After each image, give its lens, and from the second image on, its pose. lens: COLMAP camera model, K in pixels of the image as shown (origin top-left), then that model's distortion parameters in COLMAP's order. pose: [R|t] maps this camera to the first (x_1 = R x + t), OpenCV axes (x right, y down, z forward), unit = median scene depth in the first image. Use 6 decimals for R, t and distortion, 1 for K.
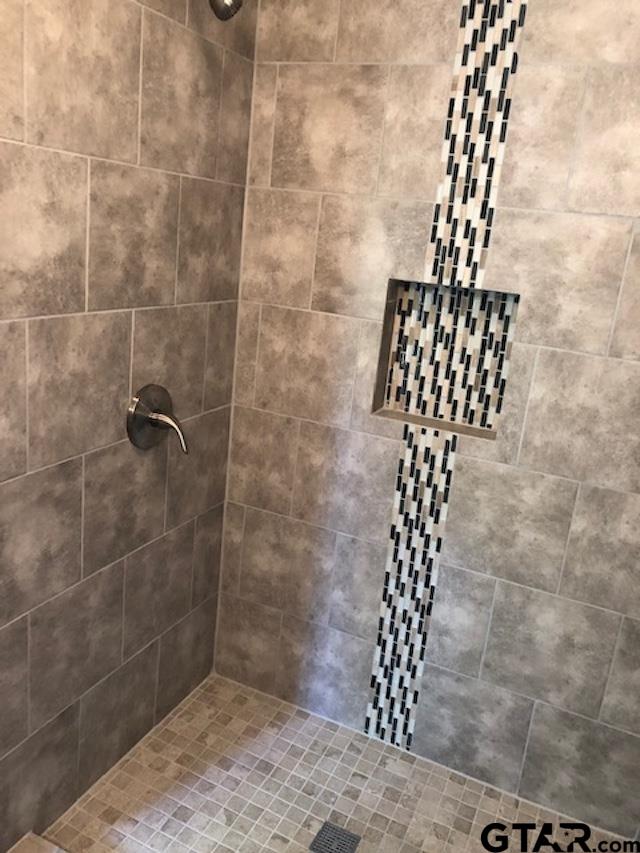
lens RADIAL K [[705.6, 0, 321.5], [0, 705.6, 421.8], [0, 0, 1]] dist [0.025436, -0.003288]
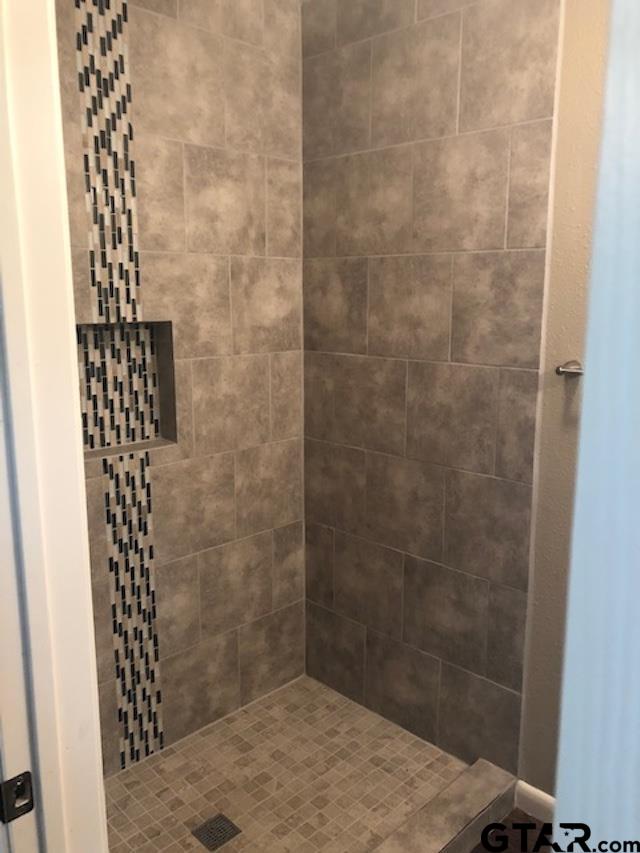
lens RADIAL K [[705.6, 0, 321.5], [0, 705.6, 421.8], [0, 0, 1]] dist [0.025436, -0.003288]
pose [[0.341794, -0.275066, 0.898618, -0.733388], [0.278905, 0.942816, 0.182512, -0.157581], [-0.897434, 0.188248, 0.398967, 0.299701]]
